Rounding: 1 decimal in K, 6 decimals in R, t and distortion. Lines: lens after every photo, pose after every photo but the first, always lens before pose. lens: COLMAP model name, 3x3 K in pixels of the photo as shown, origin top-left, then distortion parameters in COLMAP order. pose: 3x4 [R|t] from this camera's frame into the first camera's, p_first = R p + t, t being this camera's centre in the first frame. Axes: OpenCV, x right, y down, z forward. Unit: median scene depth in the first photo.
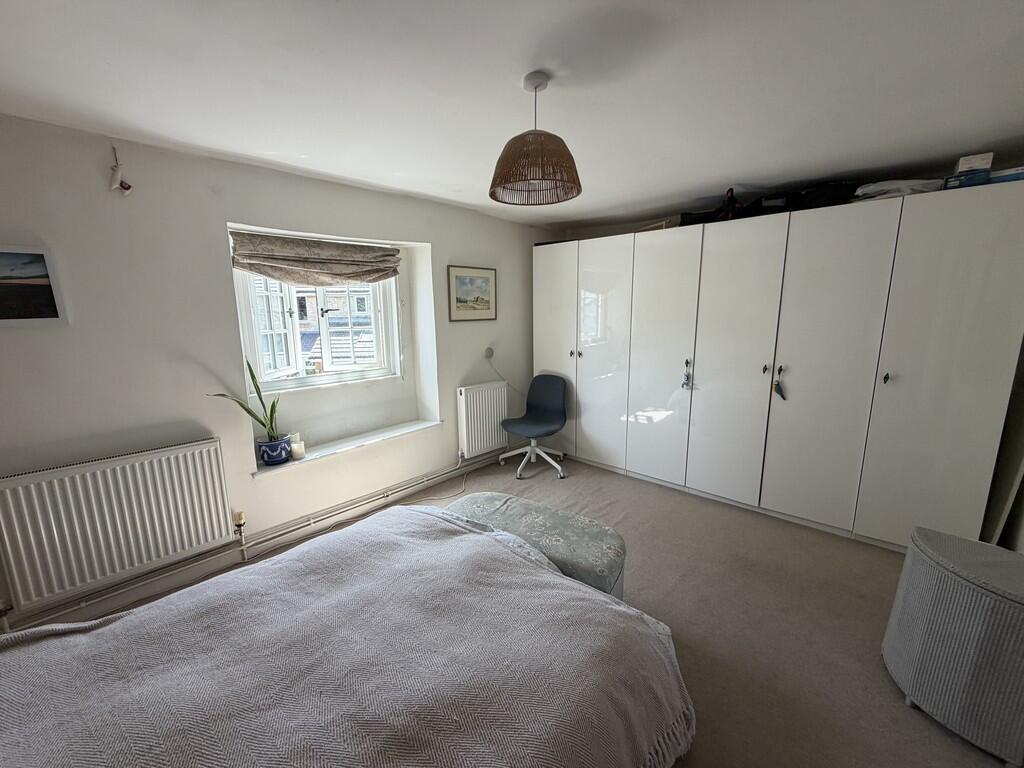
lens RADIAL K [[408.6, 0, 509.4], [0, 408.6, 384.4], [0, 0, 1]] dist [-0.000605, 0.000267]
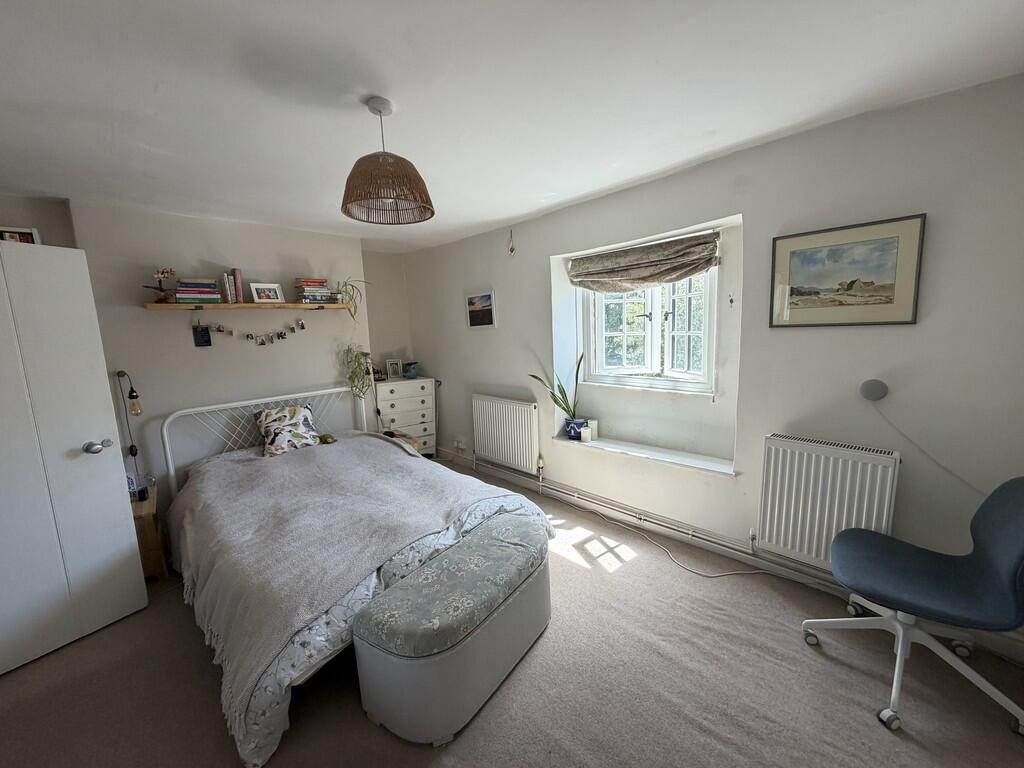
lens RADIAL K [[408.6, 0, 509.4], [0, 408.6, 384.4], [0, 0, 1]] dist [-0.000605, 0.000267]
pose [[-0.042266, 0.157764, -0.986572, 0.598443], [-0.137175, 0.977187, 0.162139, -0.134164], [0.989645, 0.142186, -0.019661, 0.731568]]
